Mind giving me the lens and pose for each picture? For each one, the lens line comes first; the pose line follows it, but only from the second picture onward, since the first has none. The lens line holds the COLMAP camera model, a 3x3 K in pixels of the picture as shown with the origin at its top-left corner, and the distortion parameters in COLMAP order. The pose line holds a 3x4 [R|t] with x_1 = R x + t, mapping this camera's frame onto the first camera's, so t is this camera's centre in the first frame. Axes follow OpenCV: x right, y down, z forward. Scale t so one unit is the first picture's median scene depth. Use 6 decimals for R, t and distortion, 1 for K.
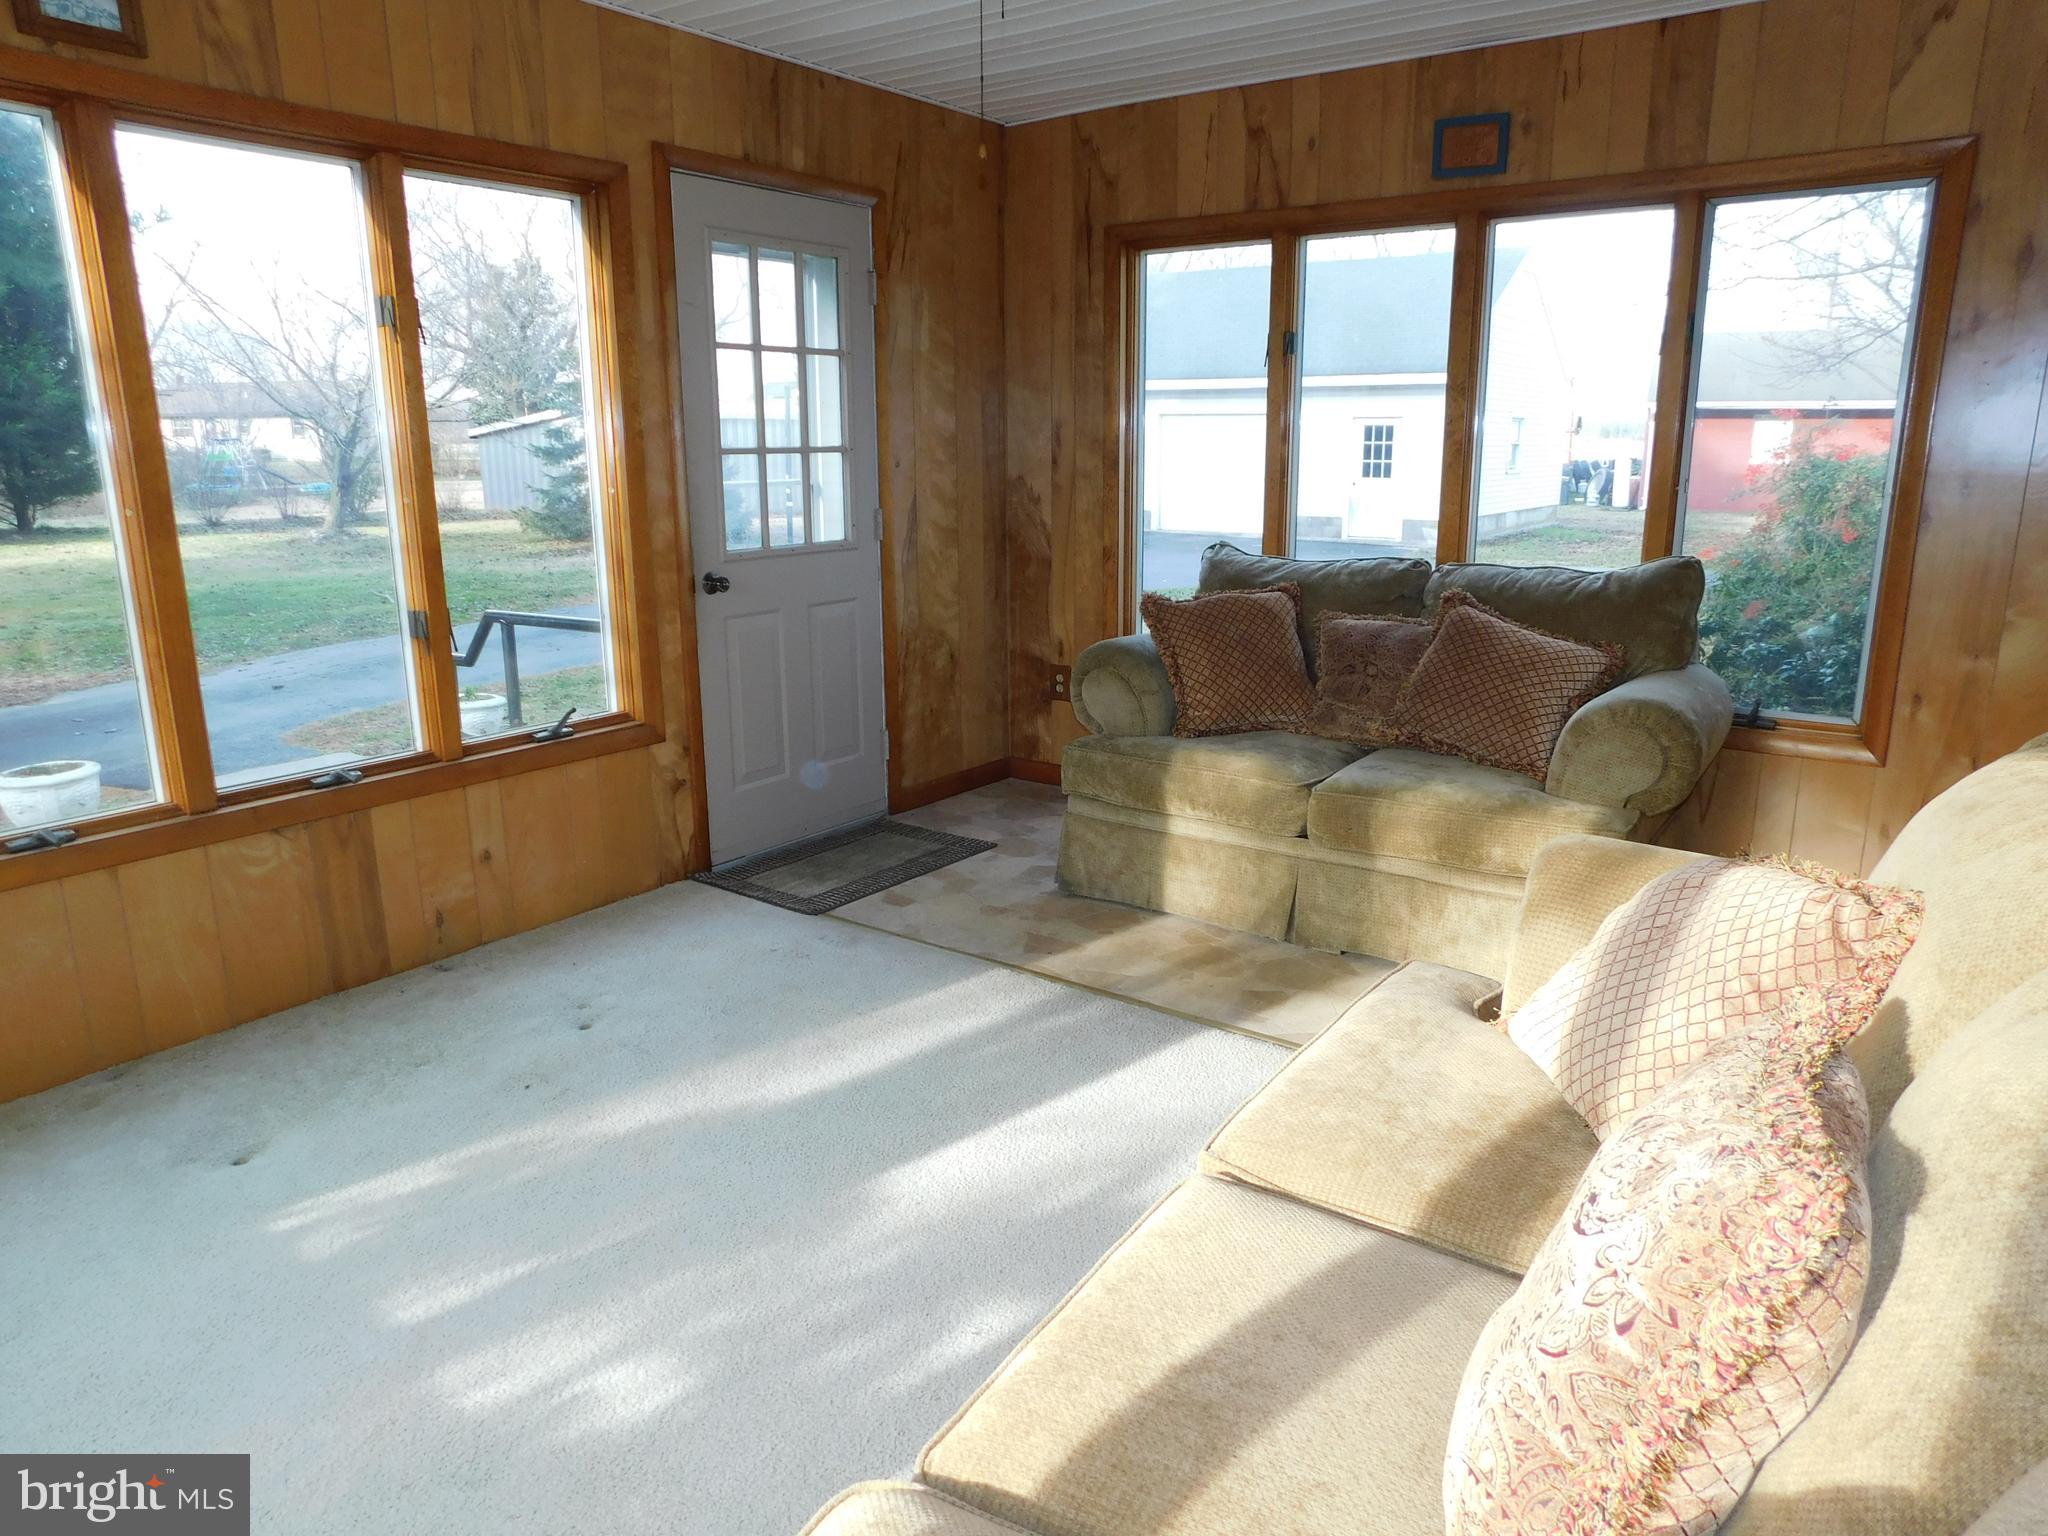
lens RADIAL K [[1354.1, 0, 1039.5], [0, 1354.1, 771.1], [0, 0, 1]] dist [-0.061213, 0.050922]
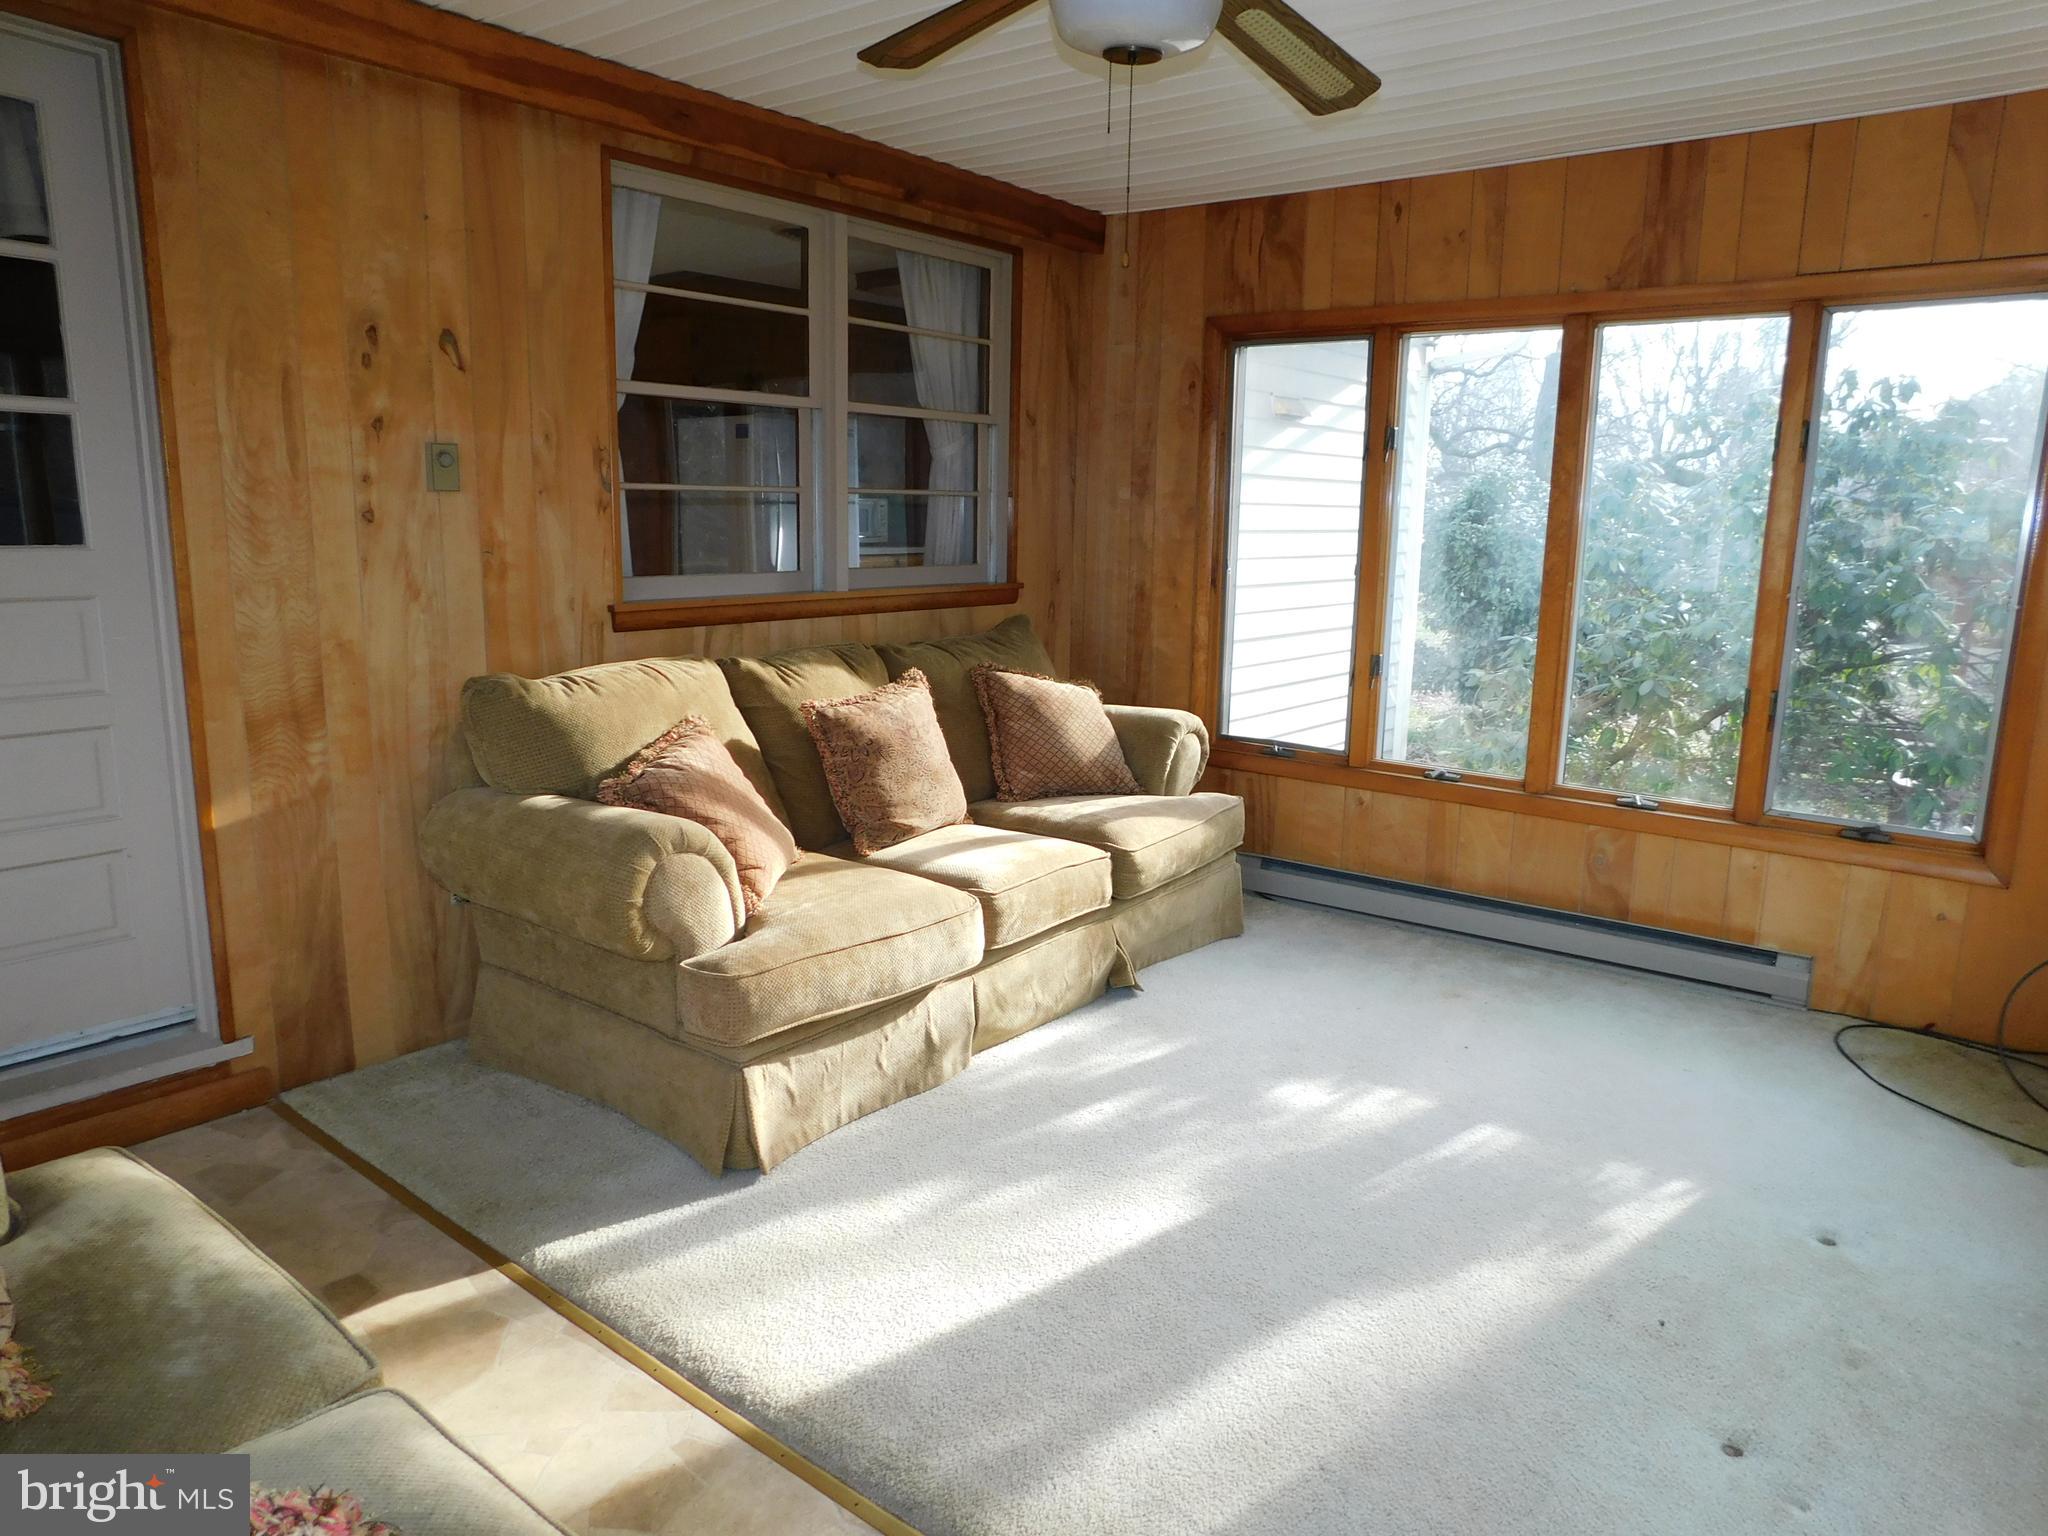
lens RADIAL K [[1354.1, 0, 1016.3], [0, 1354.1, 759.1], [0, 0, 1]] dist [-0.061213, 0.050922]
pose [[-0.998253, -0.025613, 0.053242, -0.015224], [-0.001259, 0.910166, 0.414241, -0.354017], [-0.059069, 0.413450, -0.908609, 1.363469]]
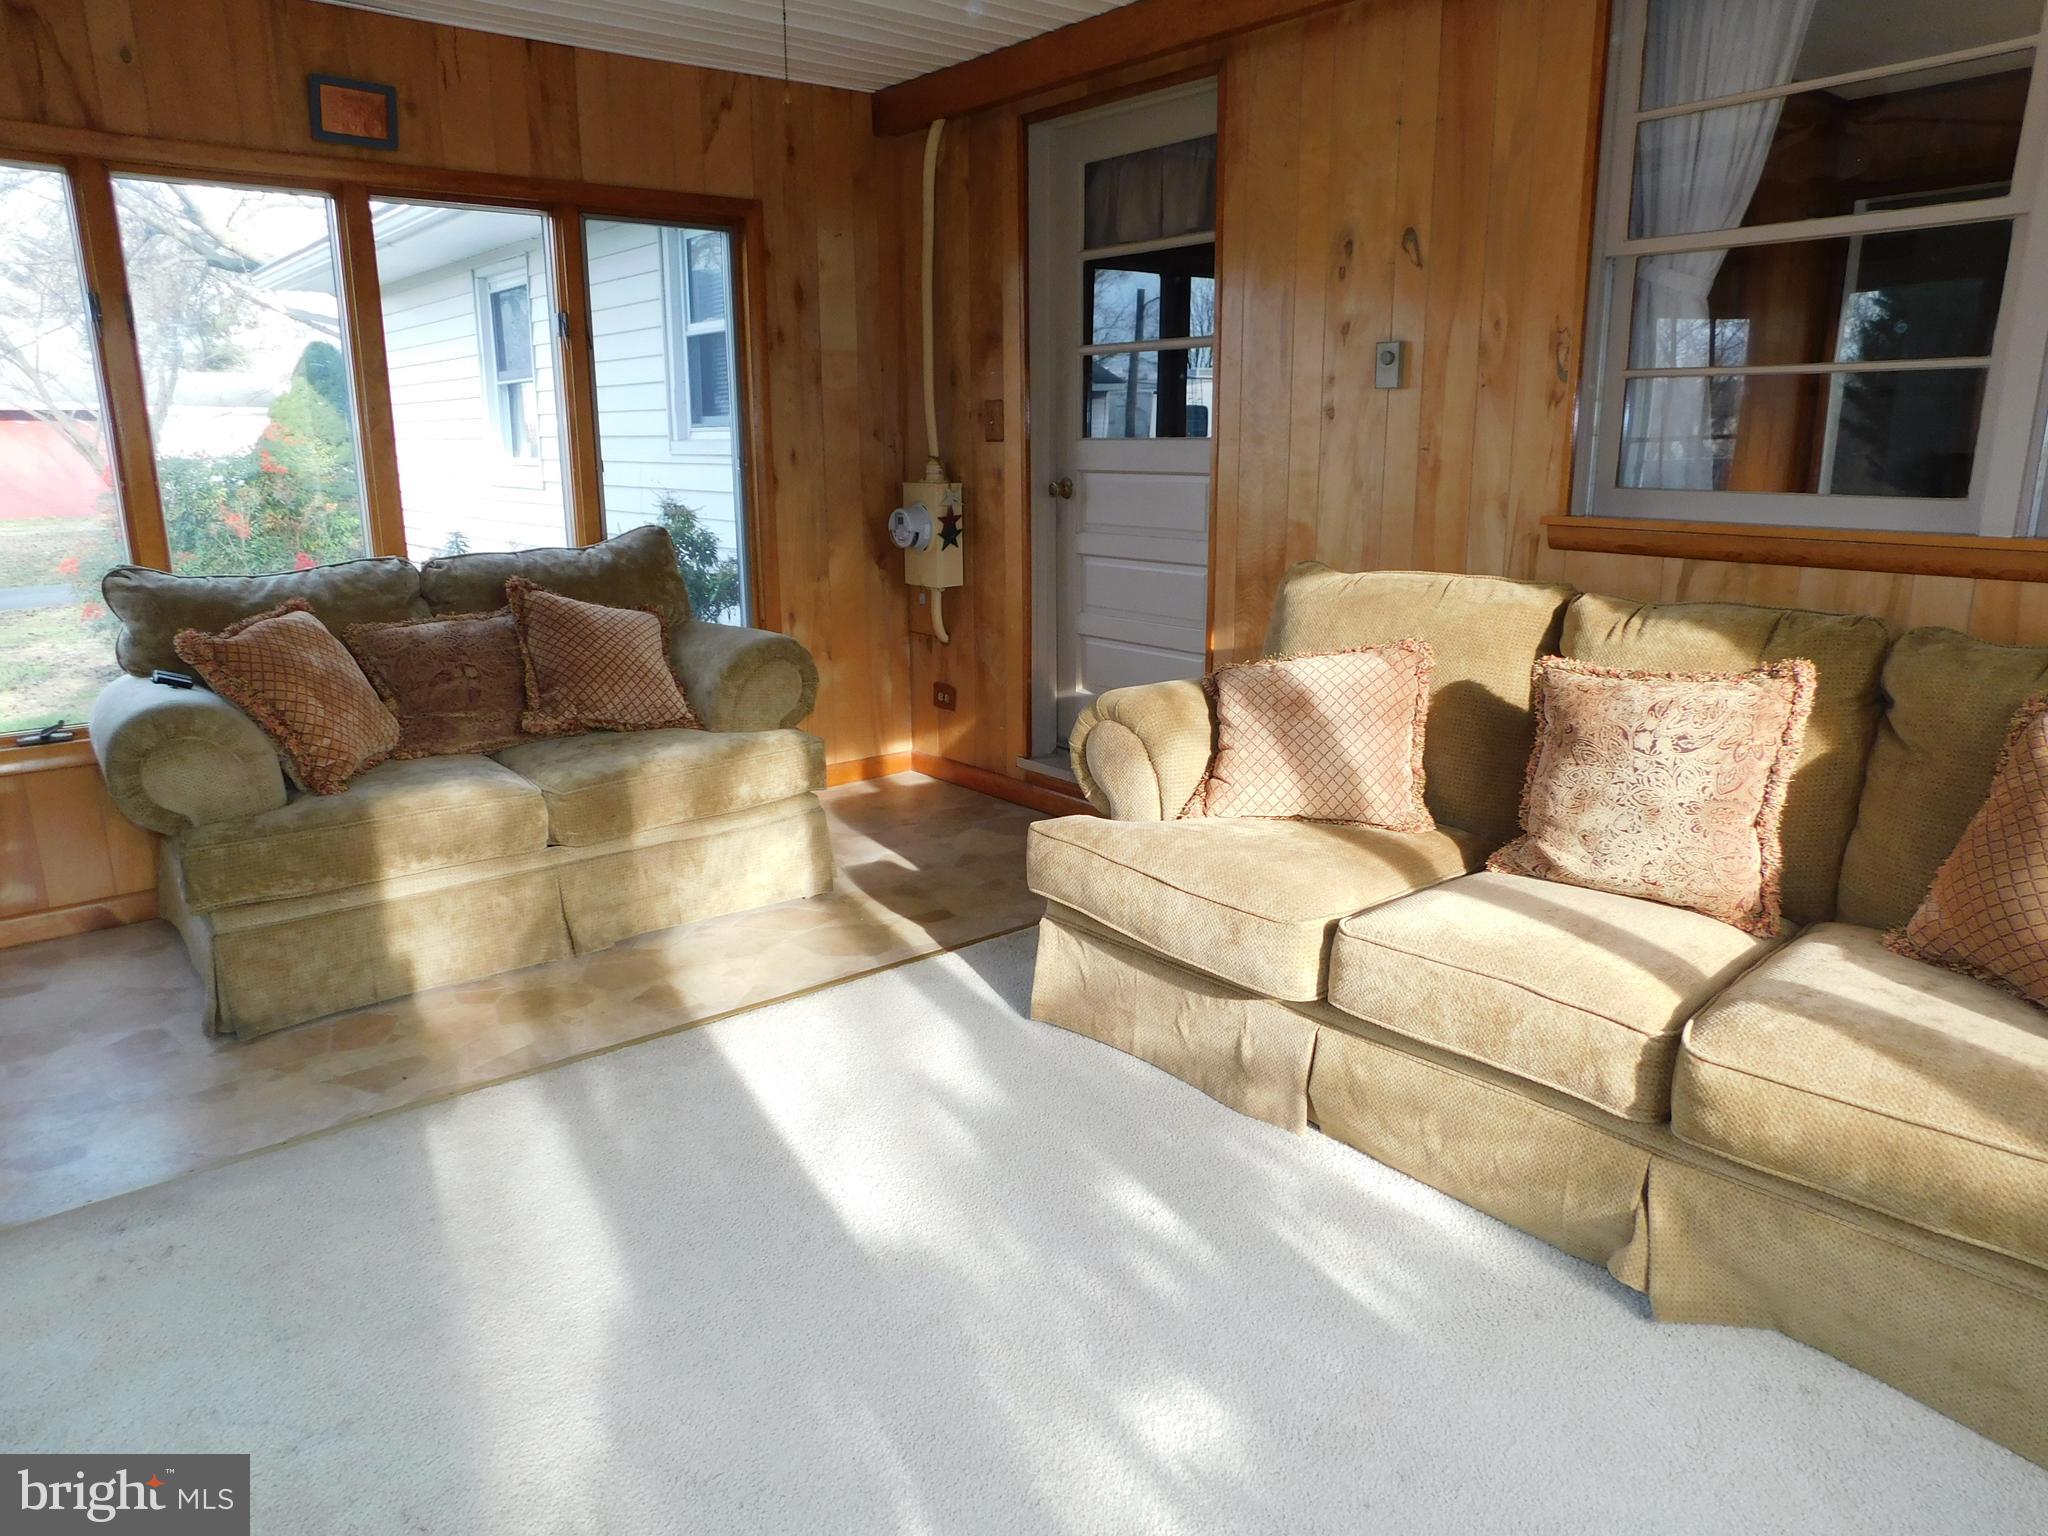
lens RADIAL K [[1354.1, 0, 1038.2], [0, 1354.1, 760.5], [0, 0, 1]] dist [-0.061213, 0.050922]
pose [[0.249377, -0.230758, 0.940511, -0.633730], [0.237190, 0.956168, 0.171708, -0.095180], [-0.938910, 0.180259, 0.293180, 0.422675]]
